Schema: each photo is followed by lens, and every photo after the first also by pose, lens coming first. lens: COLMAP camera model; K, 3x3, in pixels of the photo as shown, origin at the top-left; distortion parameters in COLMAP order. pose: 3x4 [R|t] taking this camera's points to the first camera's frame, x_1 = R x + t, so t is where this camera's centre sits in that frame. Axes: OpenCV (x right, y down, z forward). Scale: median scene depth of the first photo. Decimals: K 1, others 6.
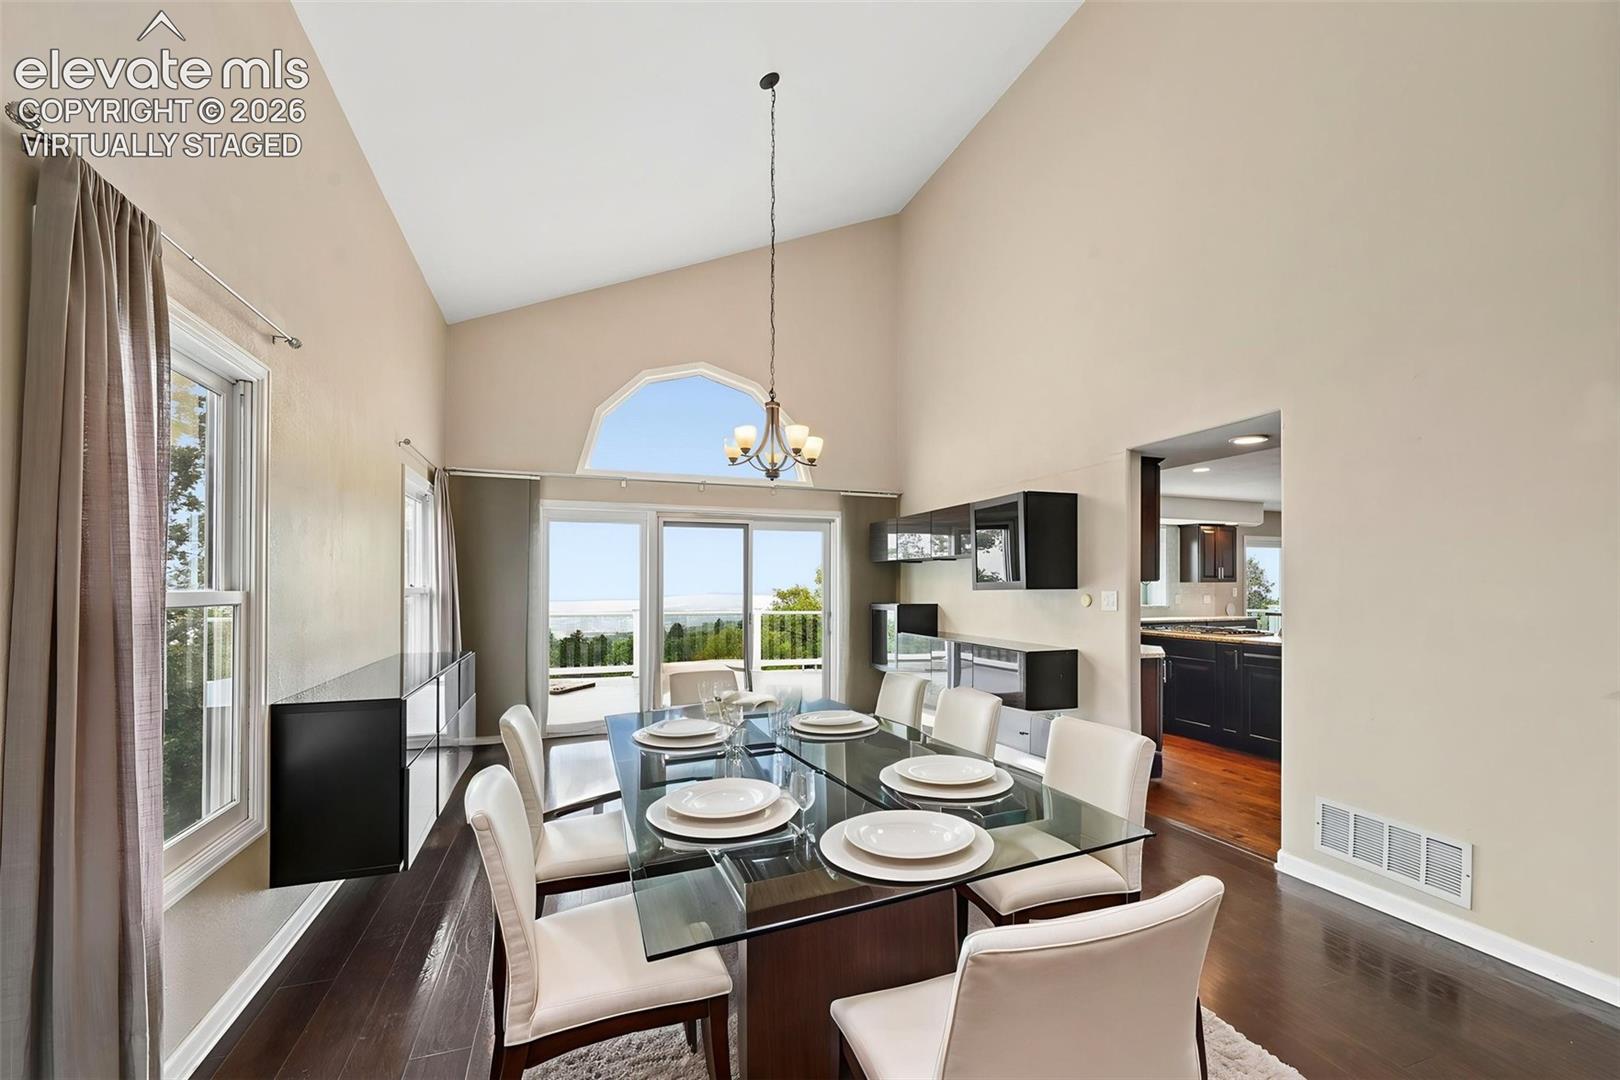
lens RADIAL K [[632.2, 0, 842.3], [0, 632.2, 578.8], [0, 0, 1]] dist [-0.000393, 0.000046]
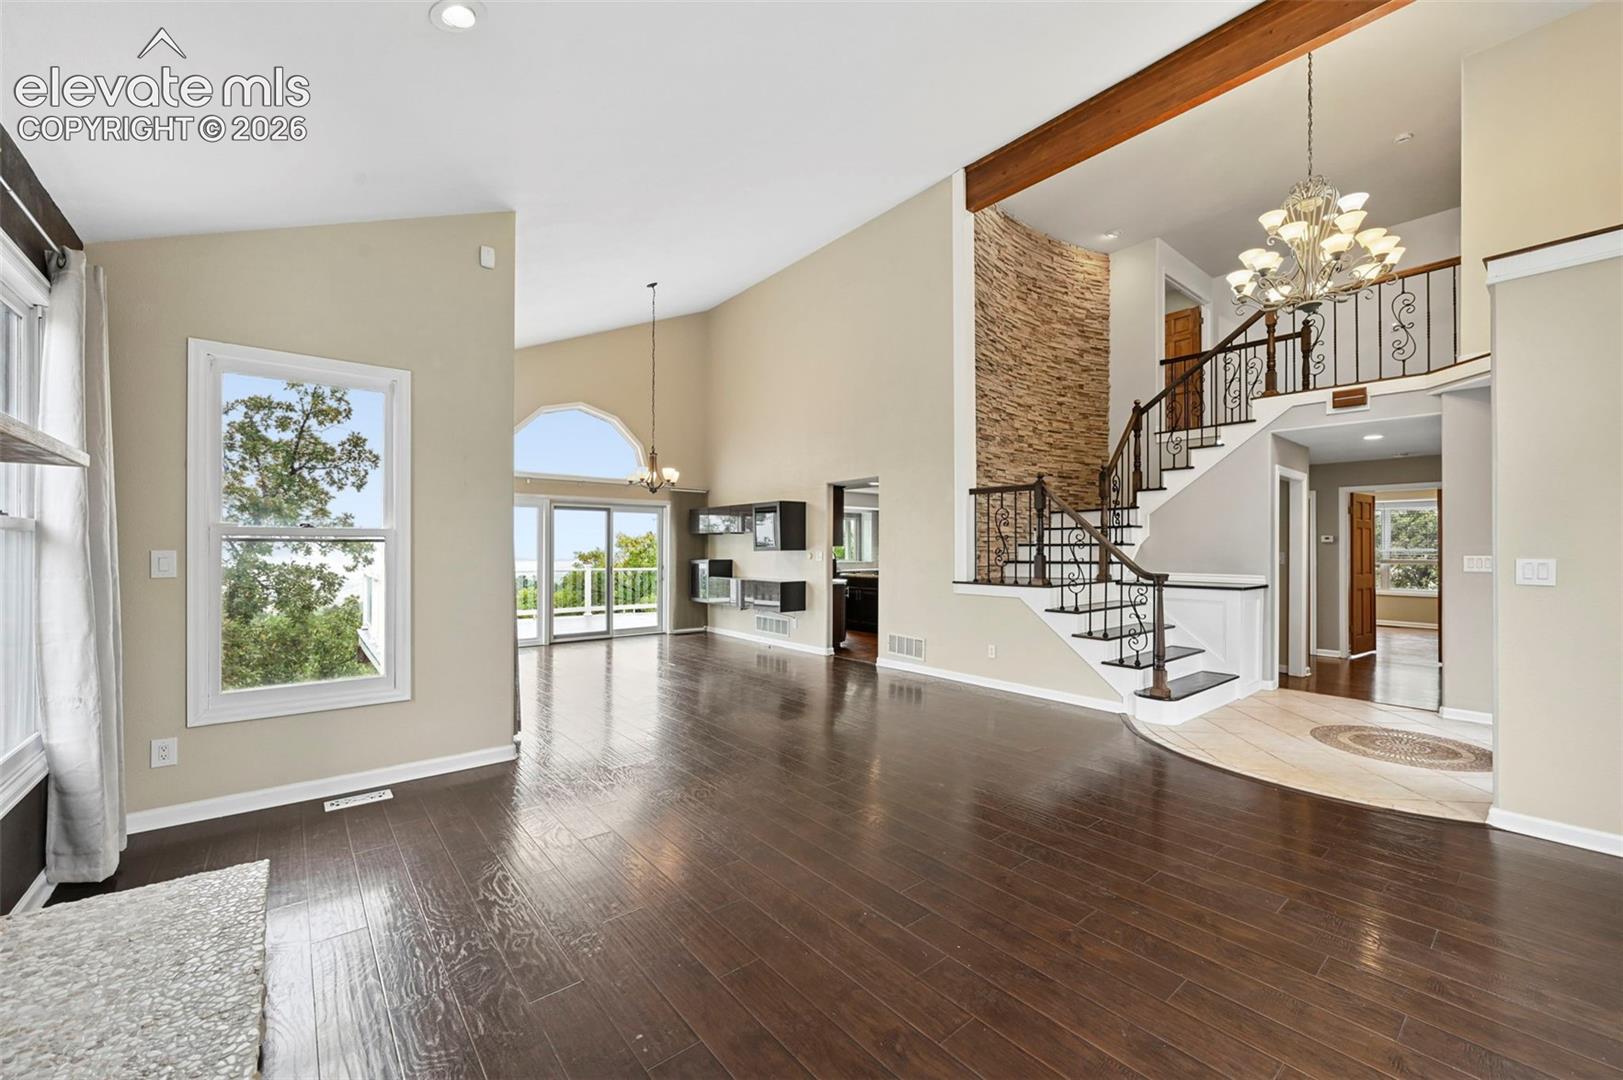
lens RADIAL K [[633.4, 0, 809.1], [0, 633.4, 544.4], [0, 0, 1]] dist [-0.000393, 0.000046]
pose [[0.956274, 0.005230, 0.292425, -0.149549], [-0.006161, 0.999978, 0.002264, -0.005645], [-0.292406, -0.003966, 0.956286, -0.680154]]
